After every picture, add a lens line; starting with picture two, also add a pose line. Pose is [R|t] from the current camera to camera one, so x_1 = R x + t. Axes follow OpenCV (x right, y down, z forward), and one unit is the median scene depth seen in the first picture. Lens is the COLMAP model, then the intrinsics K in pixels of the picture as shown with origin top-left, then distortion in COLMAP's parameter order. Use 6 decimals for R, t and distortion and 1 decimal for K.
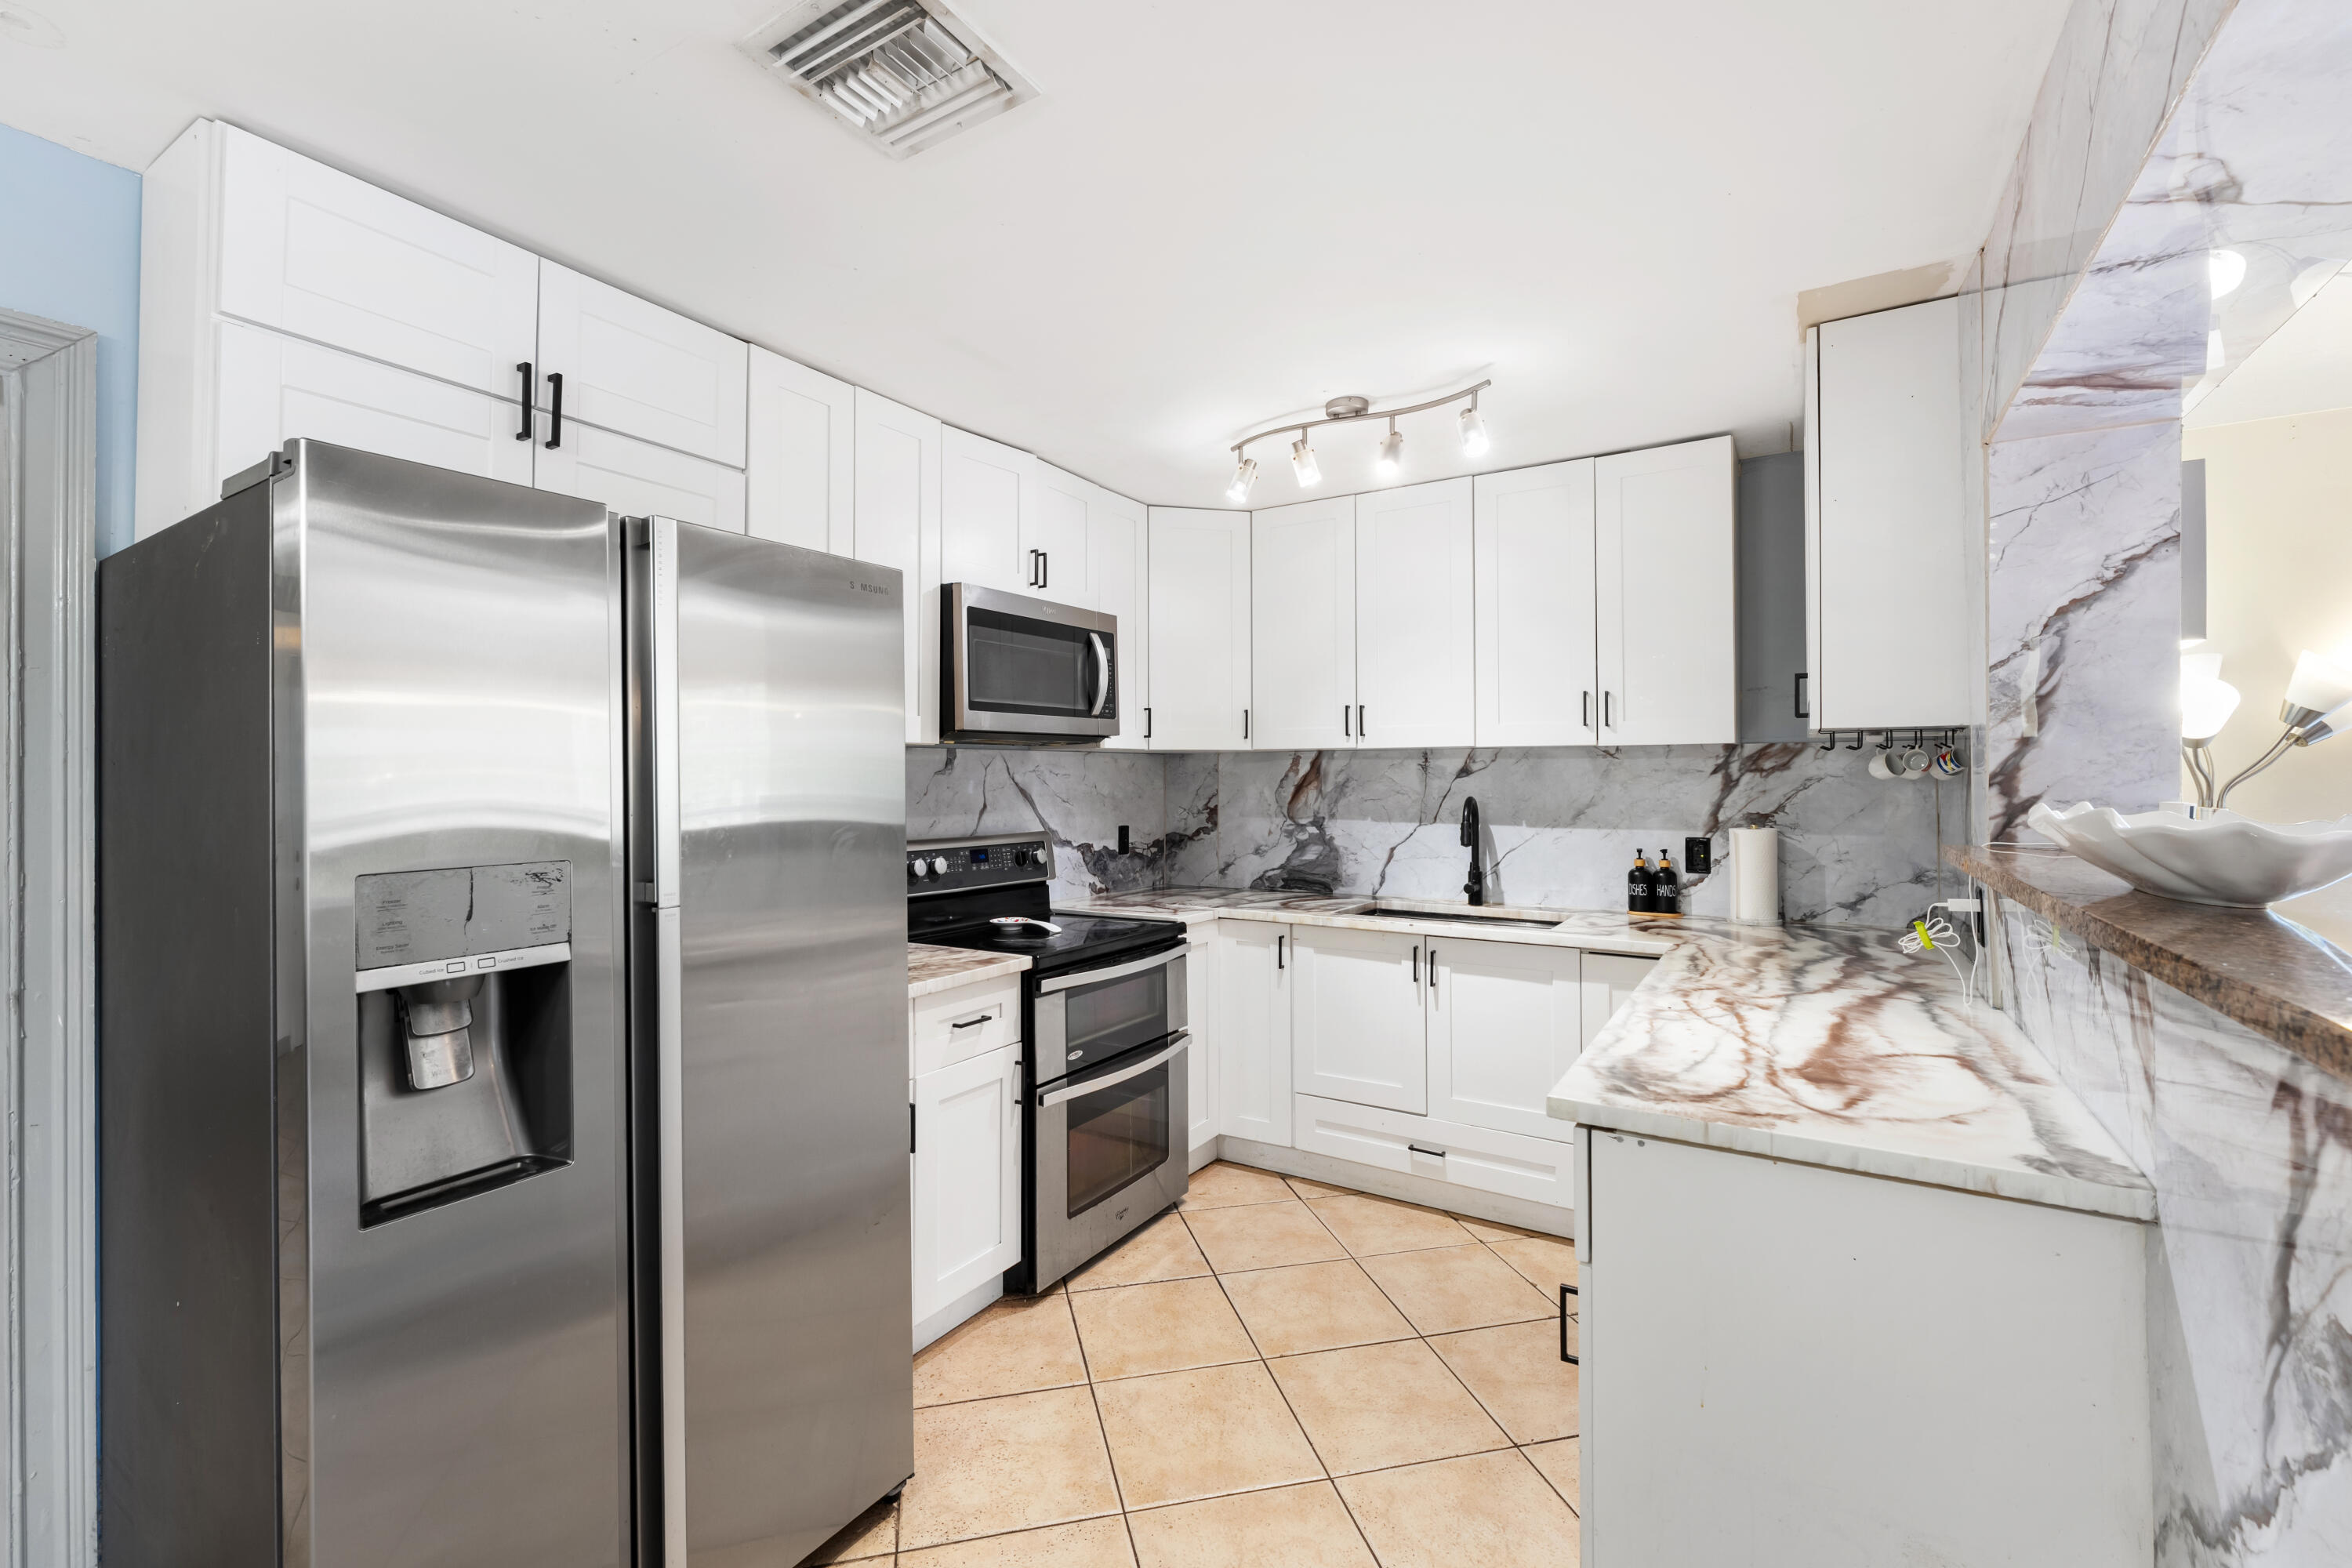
lens RADIAL K [[998.4, 0, 1215.6], [0, 998.4, 714.3], [0, 0, 1]] dist [-0.000982, -0.001728]
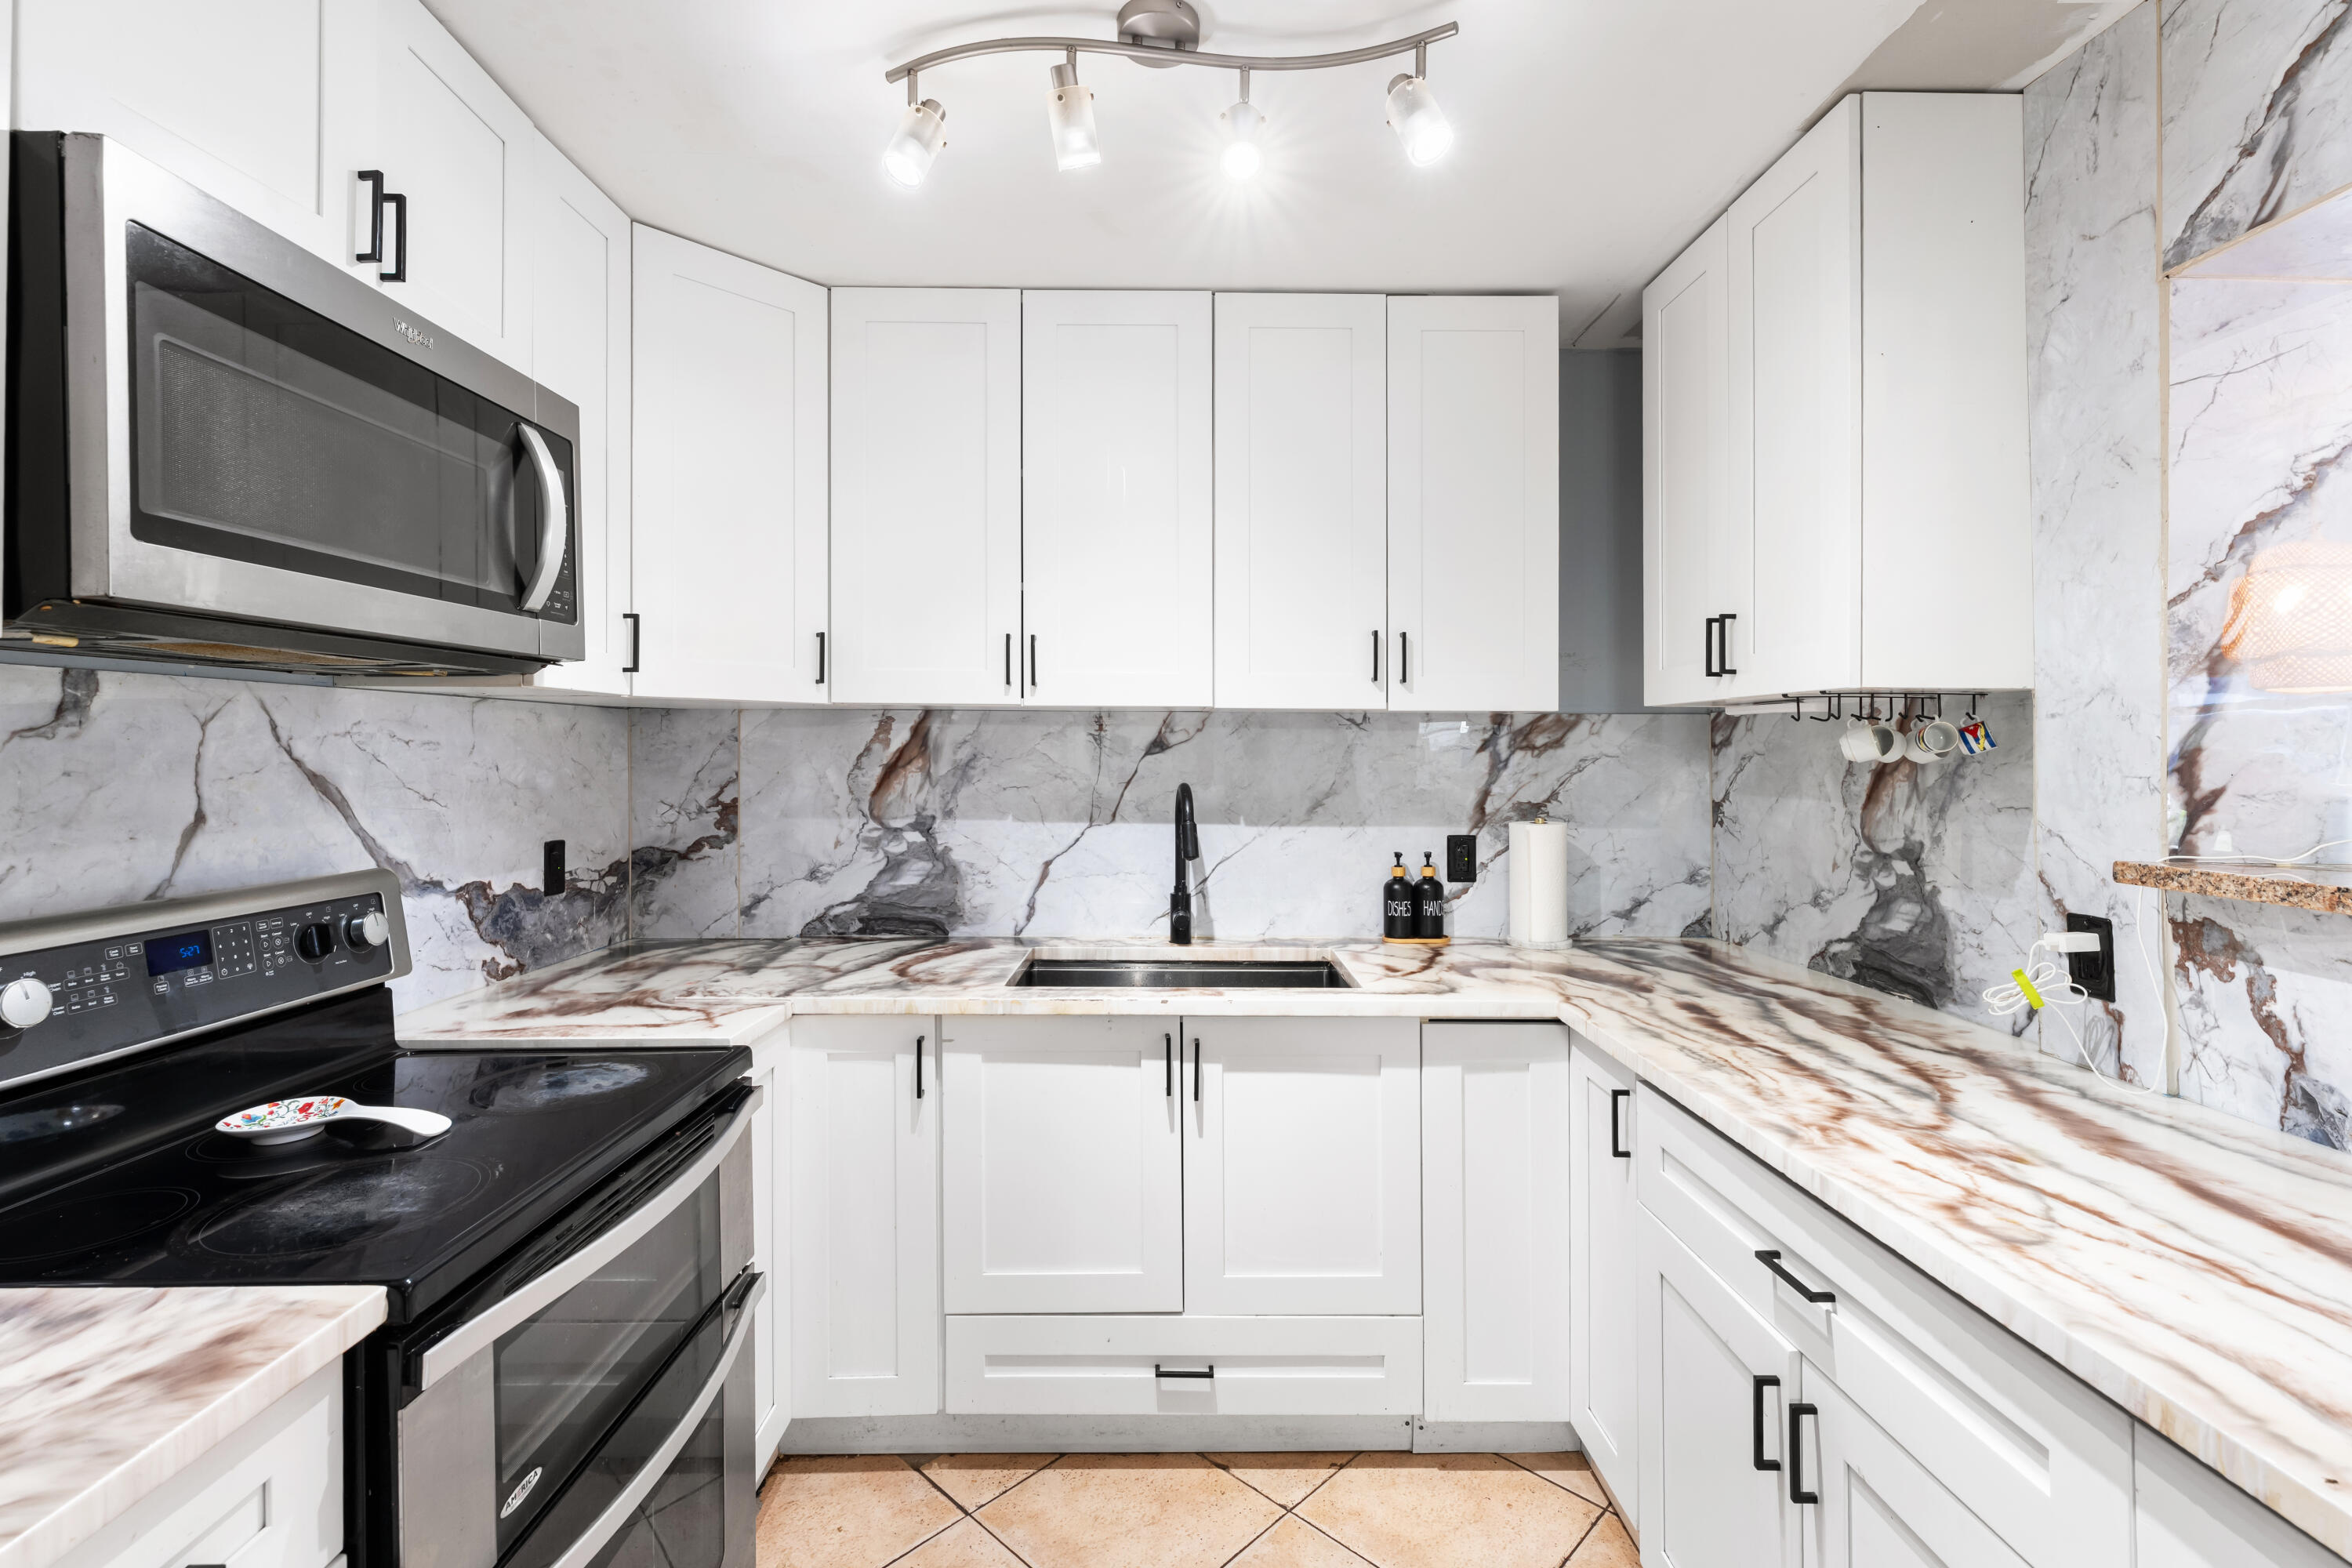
lens RADIAL K [[998.4, 0, 1159.8], [0, 998.4, 738.0], [0, 0, 1]] dist [-0.000982, -0.001728]
pose [[0.859645, 0.014682, 0.510681, -0.112392], [-0.039595, 0.998495, 0.037945, 0.031562], [-0.509355, -0.052840, 0.858933, 0.497345]]
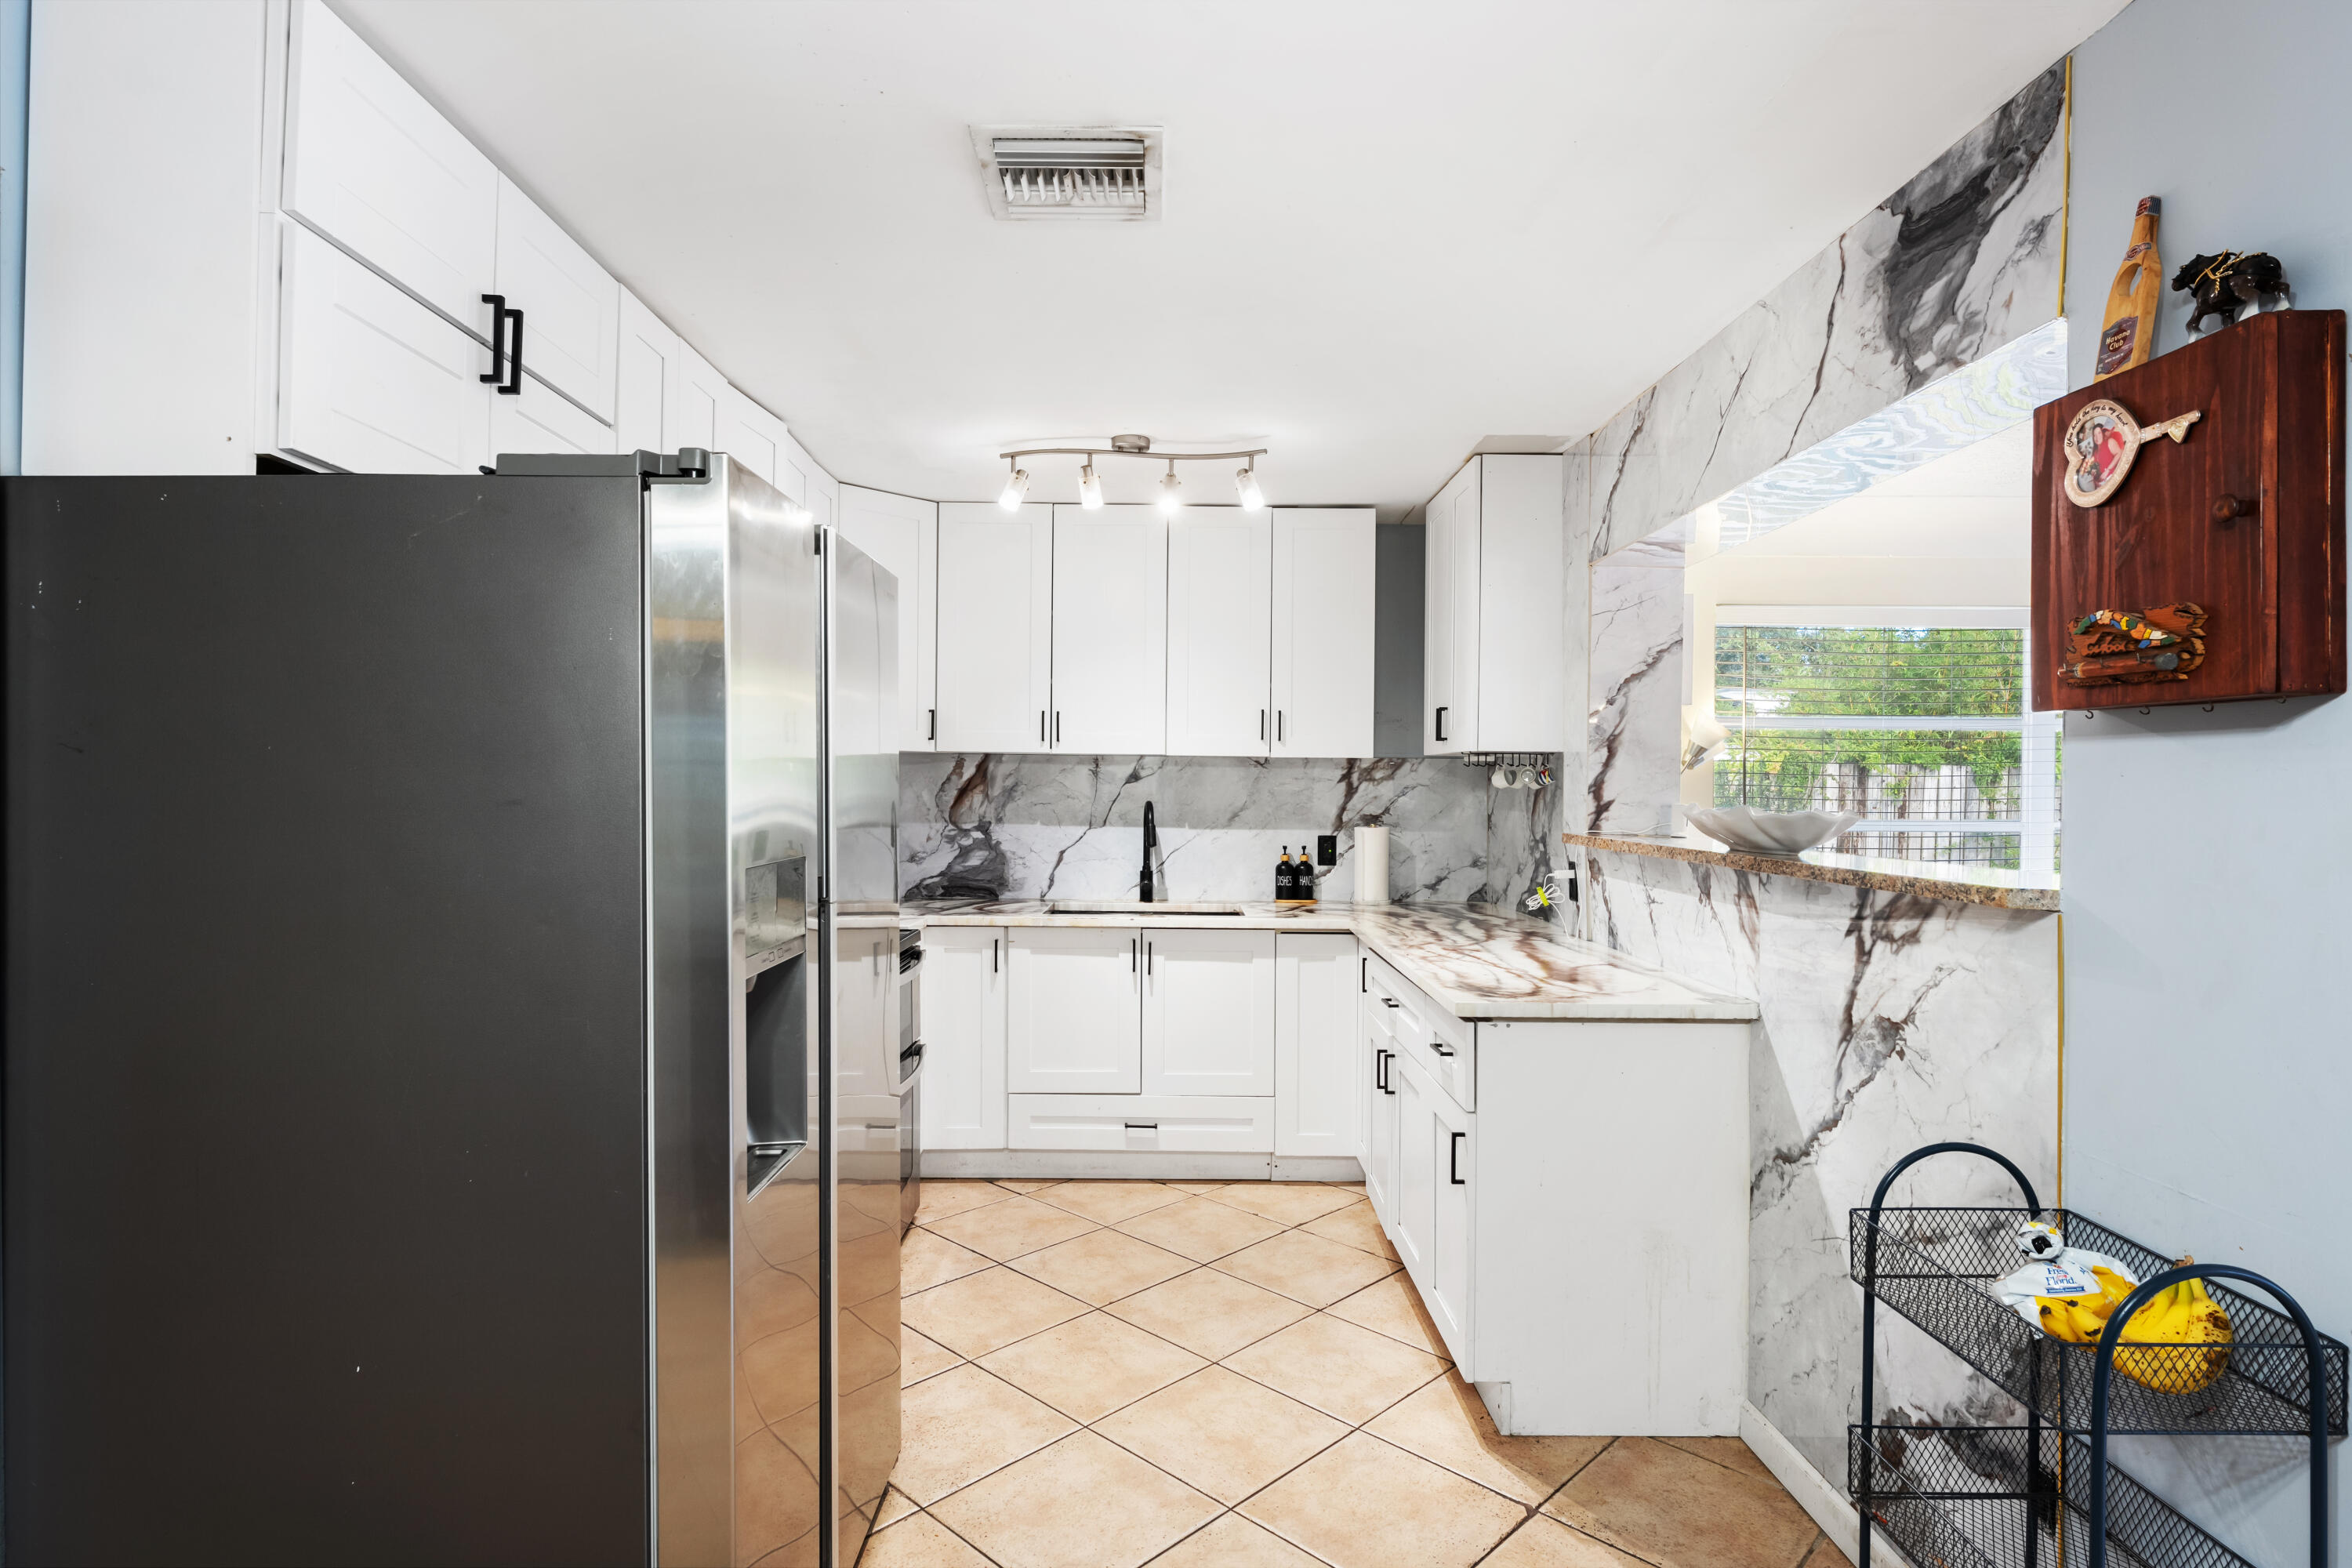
lens RADIAL K [[1197.1, 0, 1214.0], [0, 1197.1, 686.5], [0, 0, 1]] dist [-0.008621, -0.000186]
pose [[0.835272, 0.054520, 0.547128, -0.451475], [-0.046192, 0.998512, -0.028981, -0.007324], [-0.547894, -0.001065, 0.836547, -0.131736]]
